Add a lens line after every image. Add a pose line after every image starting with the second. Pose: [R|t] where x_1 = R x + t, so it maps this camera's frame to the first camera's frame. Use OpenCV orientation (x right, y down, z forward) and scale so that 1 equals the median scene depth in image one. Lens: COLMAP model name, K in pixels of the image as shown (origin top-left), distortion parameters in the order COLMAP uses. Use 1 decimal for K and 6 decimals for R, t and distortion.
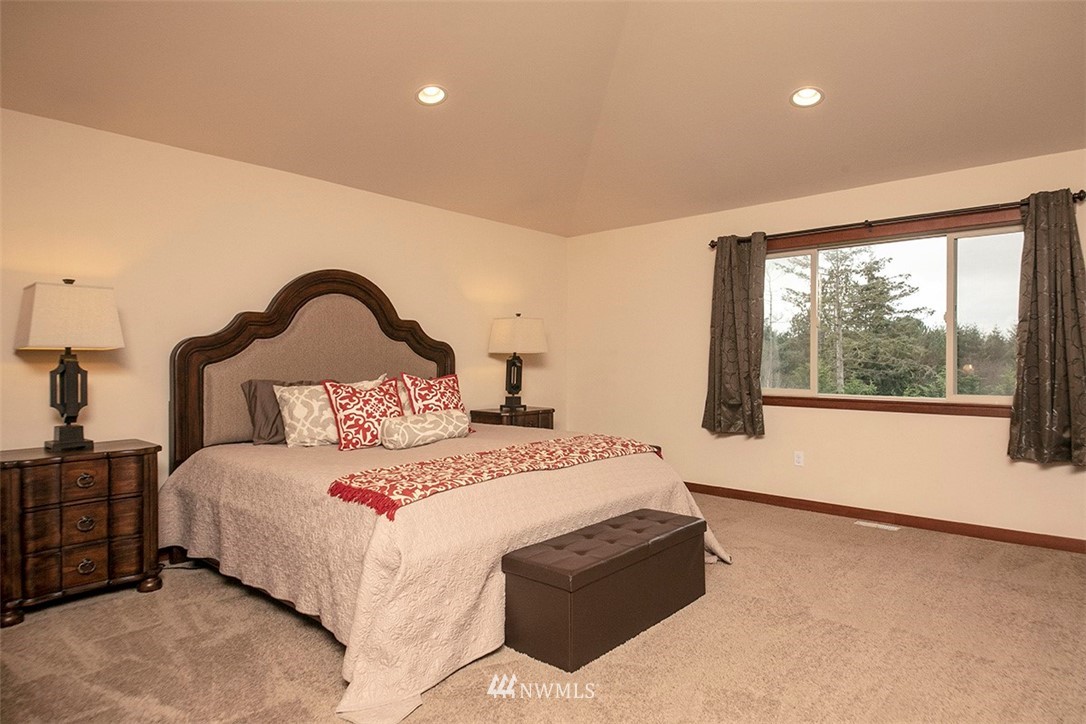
lens RADIAL K [[631.6, 0, 543.0], [0, 631.6, 362.0], [0, 0, 1]] dist [0.074093, -0.052085]
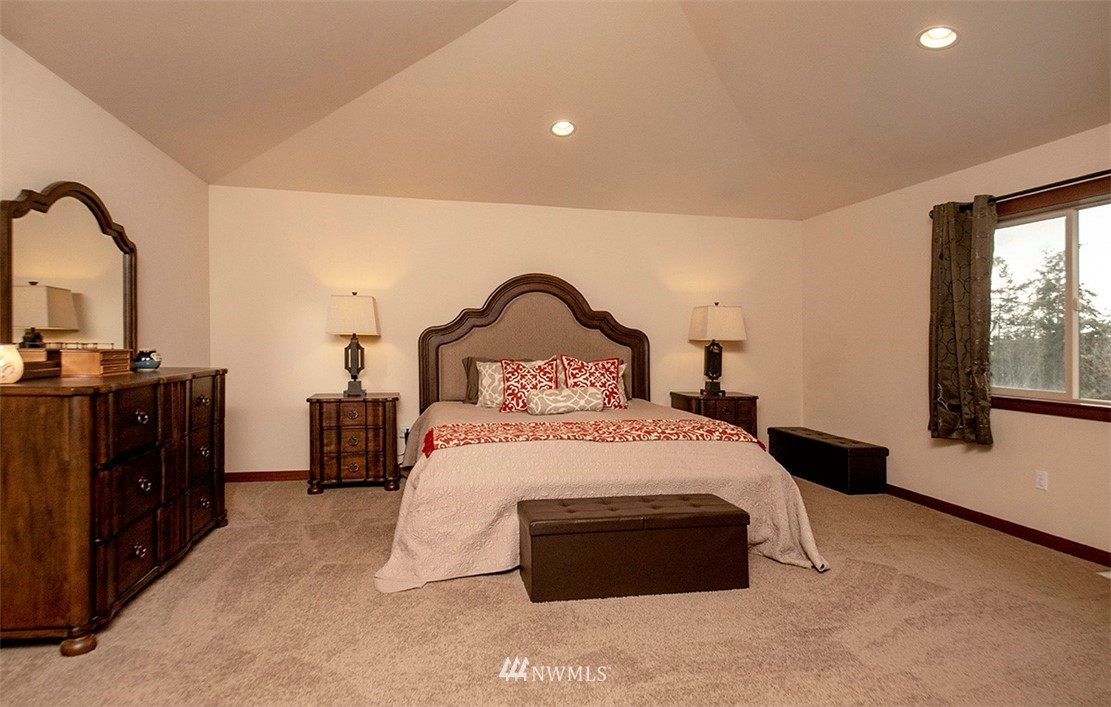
lens RADIAL K [[599.8, 0, 553.8], [0, 599.8, 340.6], [0, 0, 1]] dist [0.043299, -0.000524]
pose [[0.800330, 0.012552, -0.599428, 0.489456], [-0.018934, 0.999811, -0.004344, -0.005767], [0.599261, 0.014826, 0.800417, 0.062116]]
